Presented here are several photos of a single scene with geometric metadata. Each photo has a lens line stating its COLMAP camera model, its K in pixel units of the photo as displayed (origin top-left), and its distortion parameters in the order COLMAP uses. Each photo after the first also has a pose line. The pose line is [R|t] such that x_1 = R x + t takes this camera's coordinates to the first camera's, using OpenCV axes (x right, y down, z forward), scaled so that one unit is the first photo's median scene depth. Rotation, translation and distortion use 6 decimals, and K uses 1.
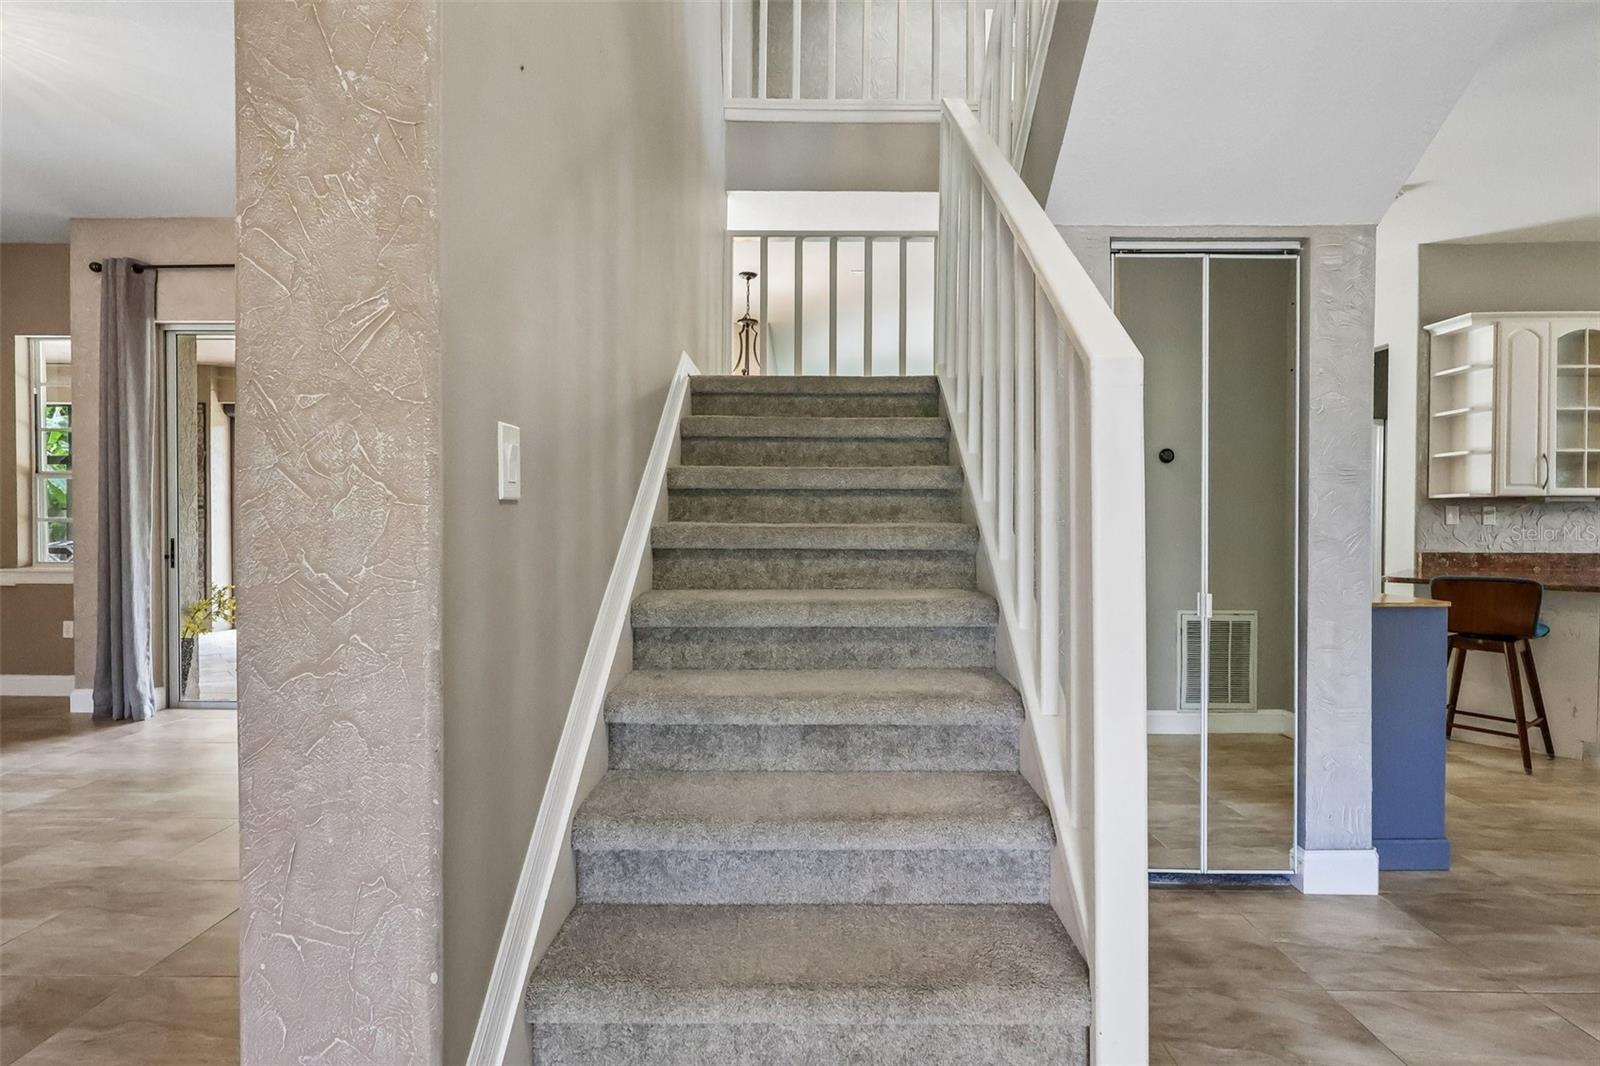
lens RADIAL K [[739.0, 0, 811.2], [0, 739.0, 532.7], [0, 0, 1]] dist [-0.003758, 0.001716]
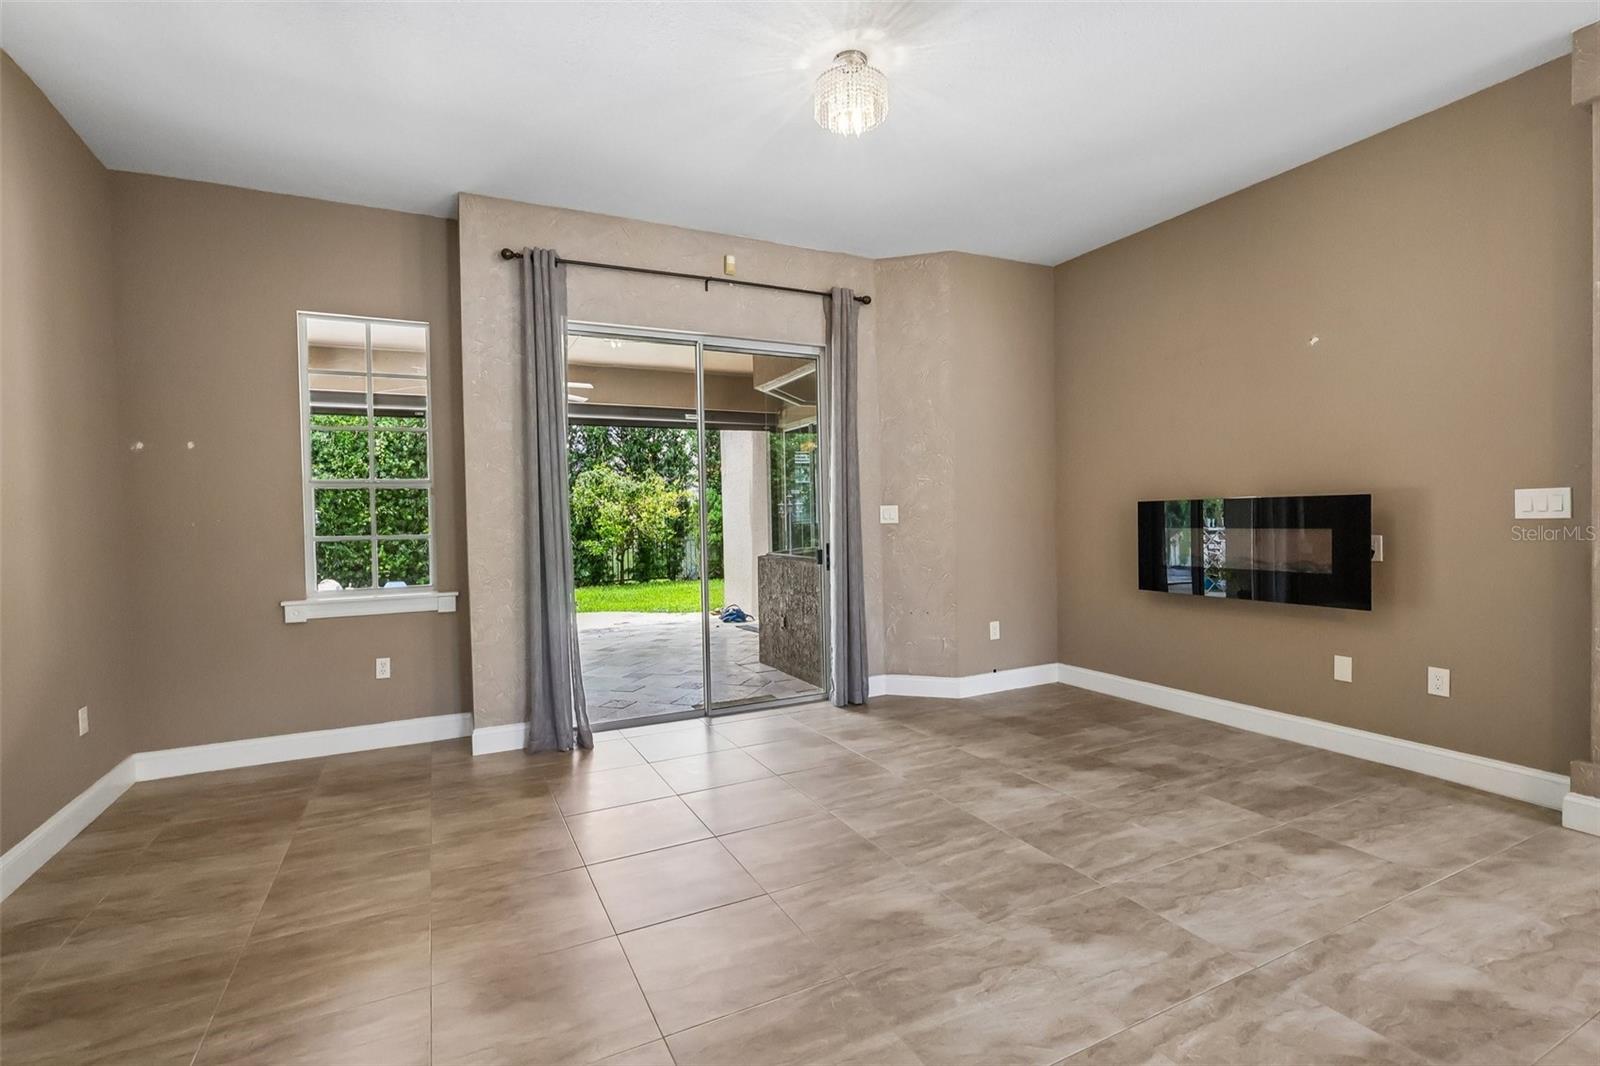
lens RADIAL K [[739.0, 0, 755.8], [0, 739.0, 543.6], [0, 0, 1]] dist [-0.003758, 0.001716]
pose [[0.888405, -0.035824, 0.457662, -1.076048], [0.027716, 0.999318, 0.024419, -0.021282], [-0.458224, -0.009009, 0.888791, 0.058774]]
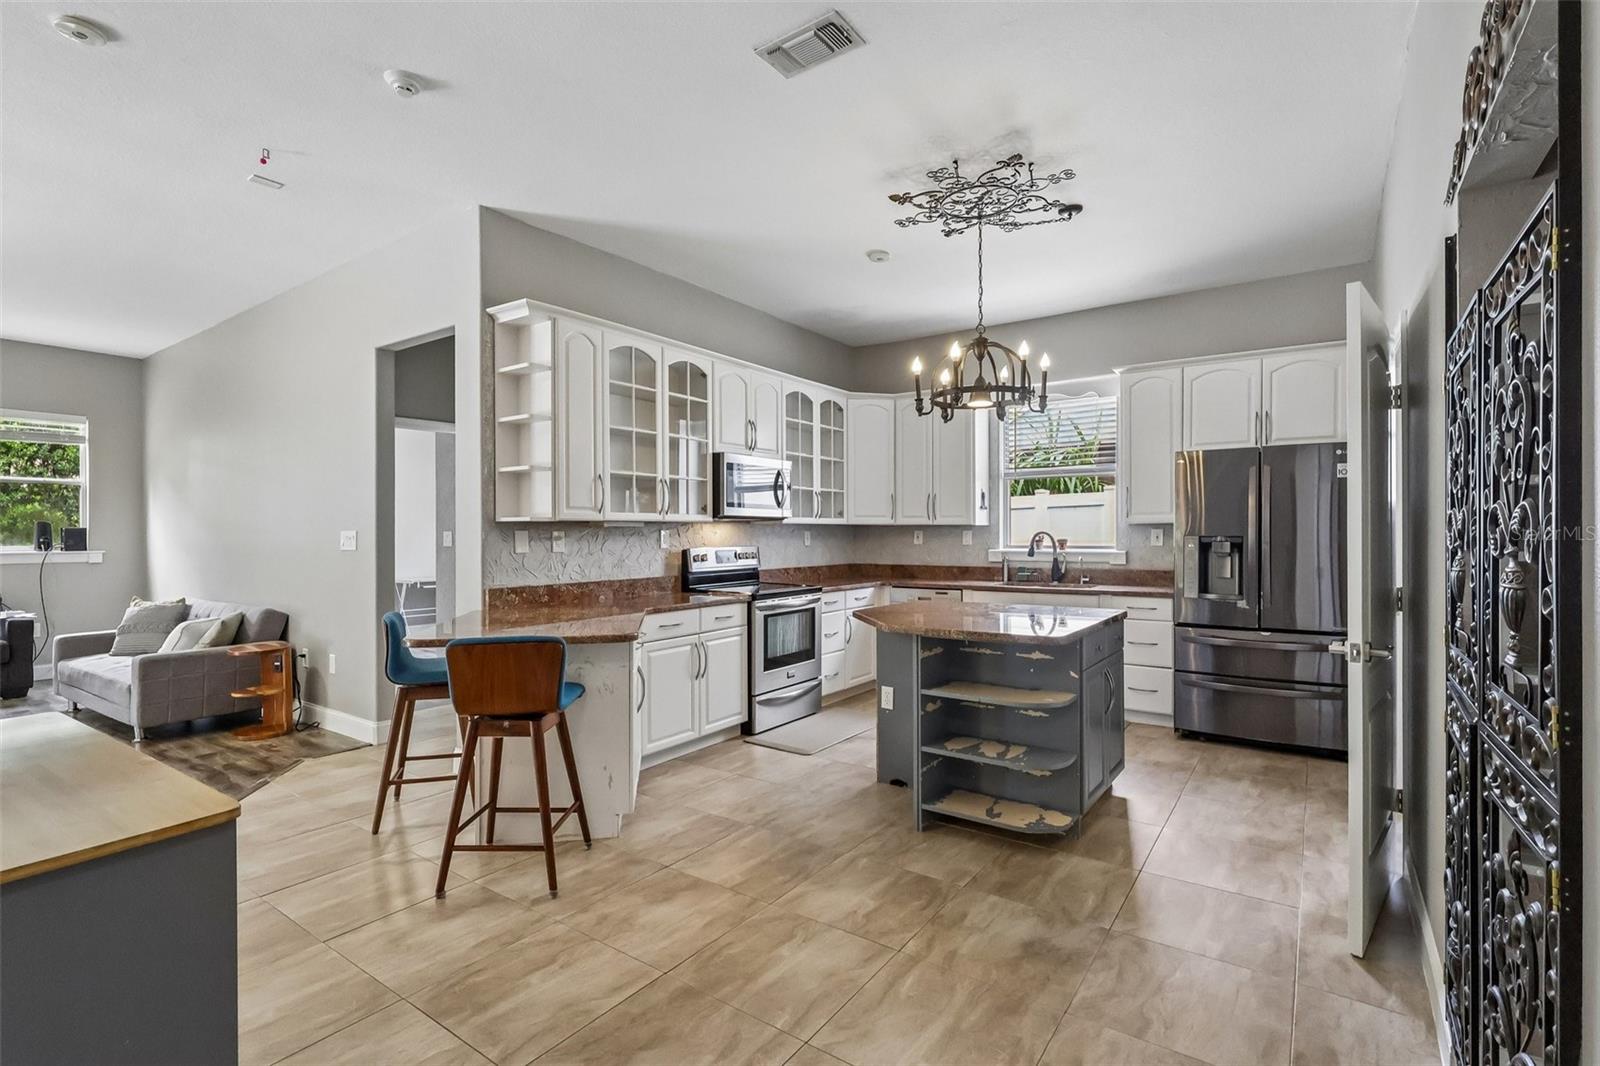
lens RADIAL K [[739.0, 0, 801.0], [0, 739.0, 532.5], [0, 0, 1]] dist [-0.003758, 0.001716]
pose [[0.574410, -0.008991, 0.818518, 0.368853], [0.014781, 0.999891, 0.000611, -0.030572], [-0.818434, 0.011747, 0.574480, 0.260231]]
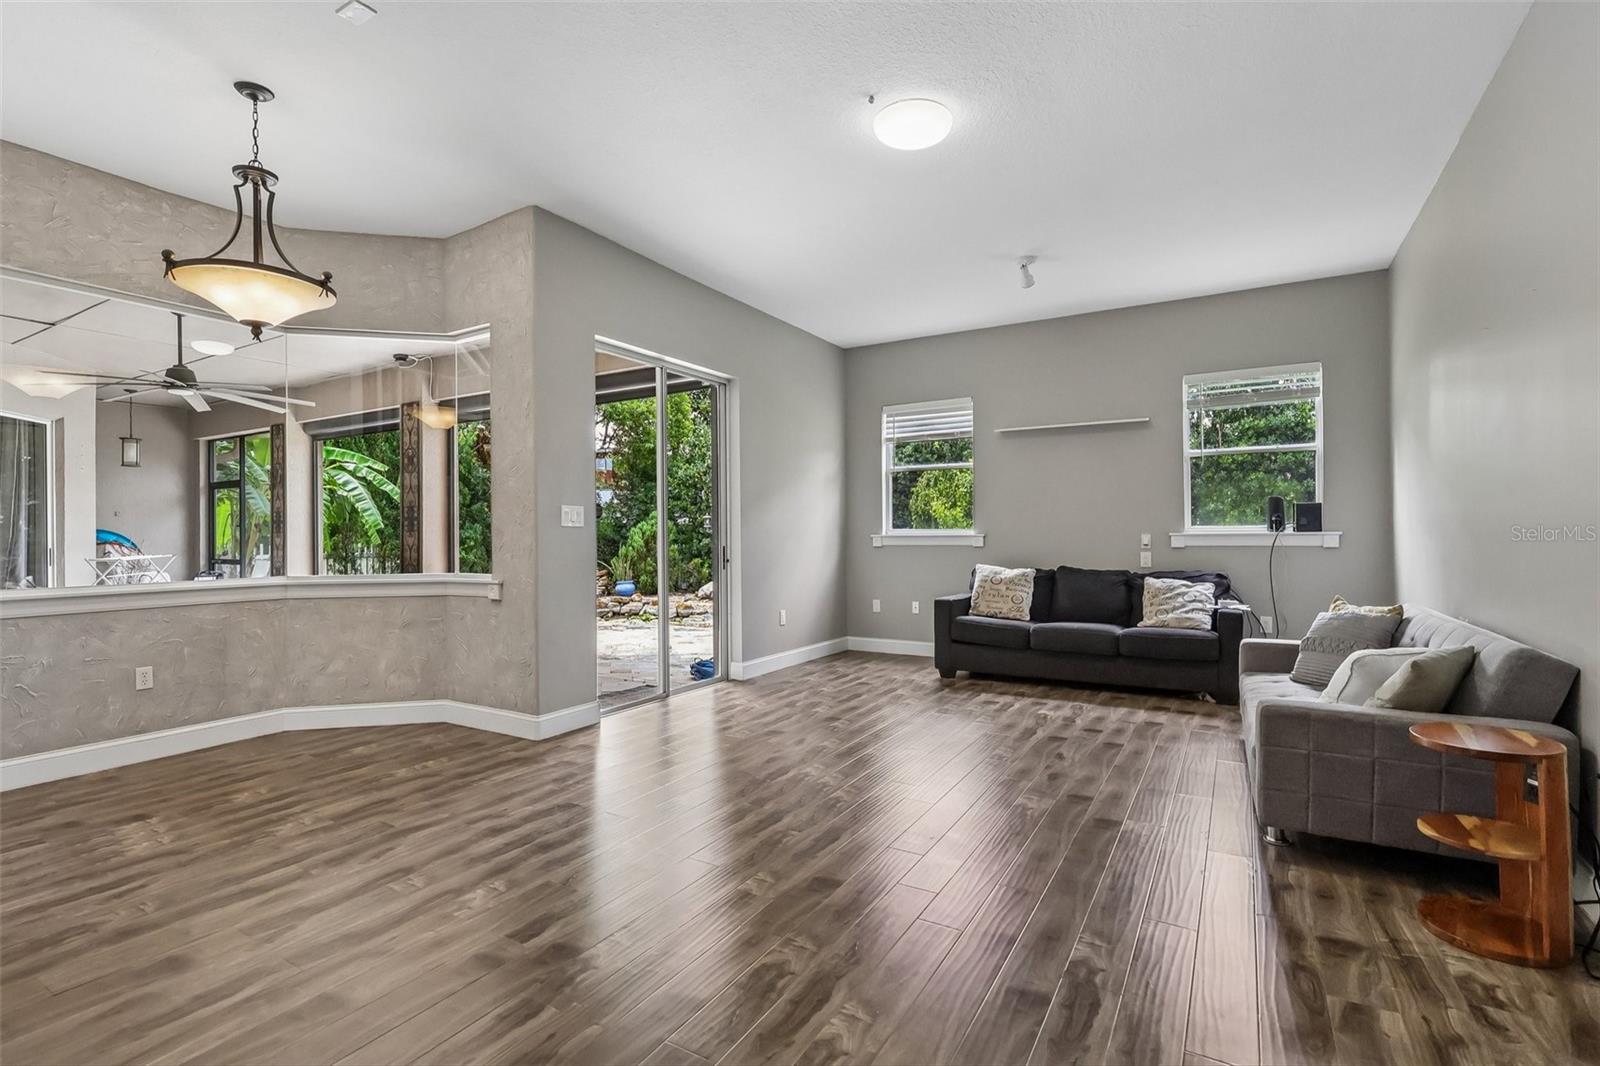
lens RADIAL K [[739.0, 0, 800.0], [0, 739.0, 532.4], [0, 0, 1]] dist [-0.003758, 0.001716]
pose [[0.858003, -0.014975, -0.513426, 0.642082], [0.009807, 0.999870, -0.012773, -0.006577], [0.513550, 0.005924, 0.858039, 0.843979]]
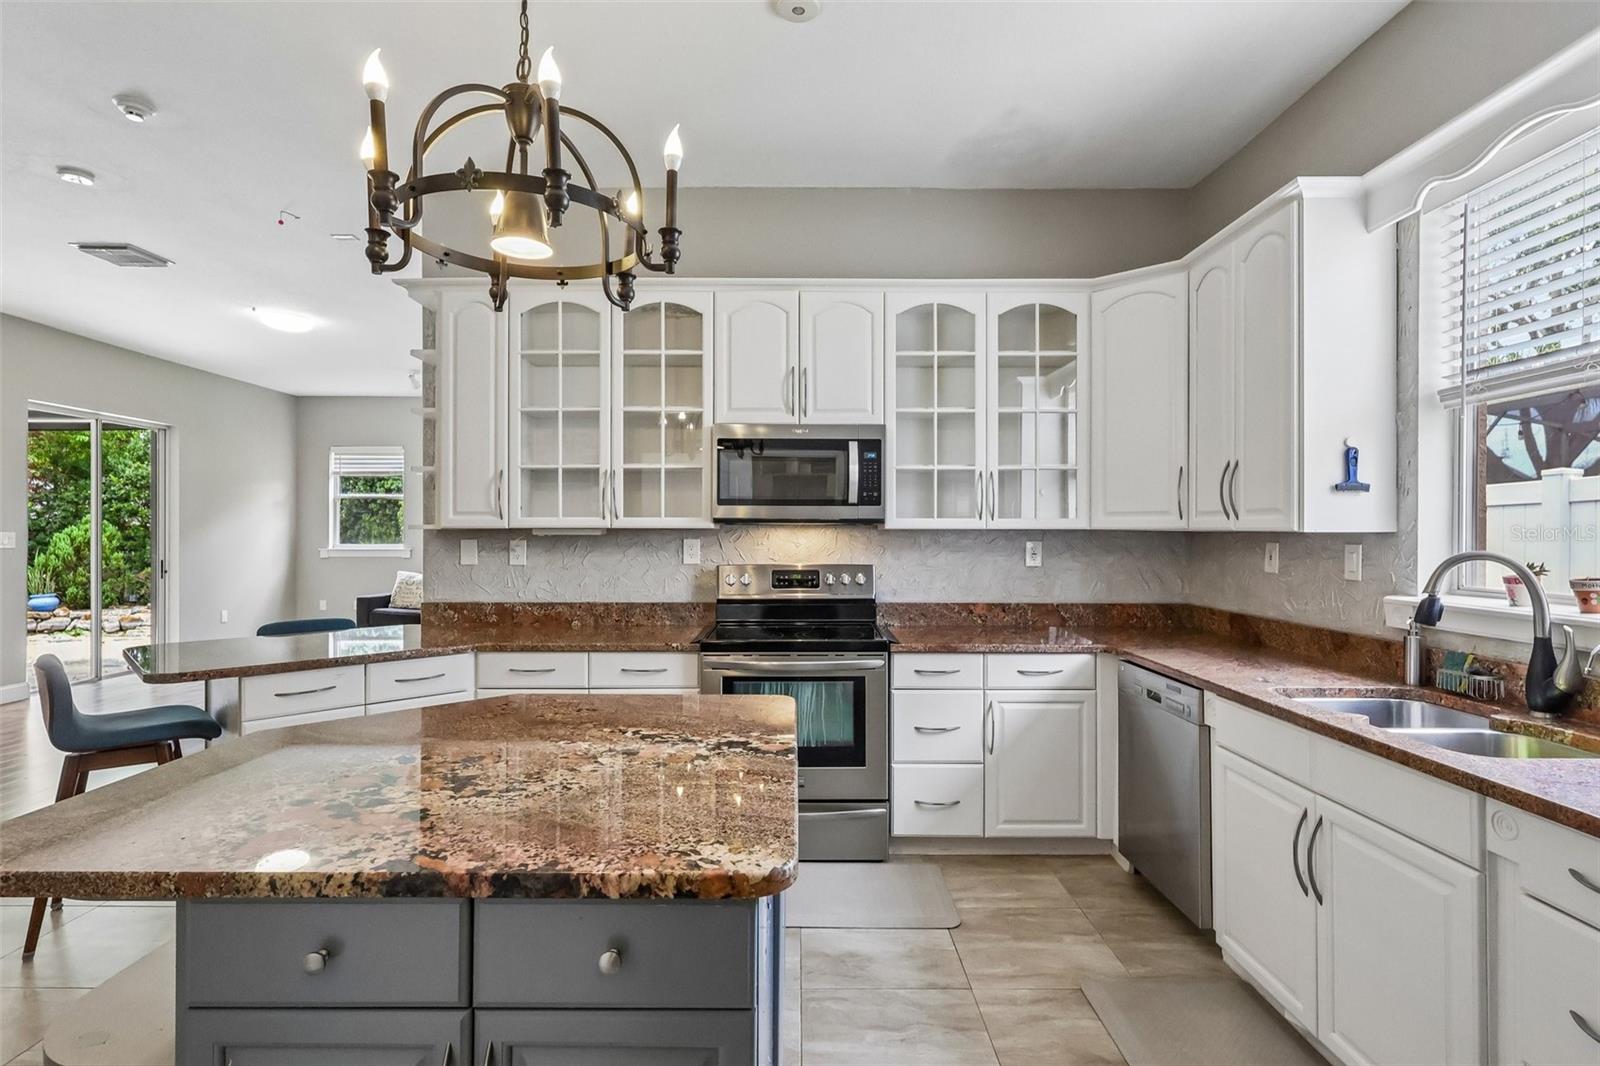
lens RADIAL K [[786.1, 0, 798.0], [0, 786.1, 530.9], [0, 0, 1]] dist [-0.000897, 0.000383]
pose [[0.999985, -0.005526, -0.000179, 1.218474], [0.005523, 0.999915, -0.011817, -0.034396], [0.000244, 0.011816, 0.999930, 0.208466]]
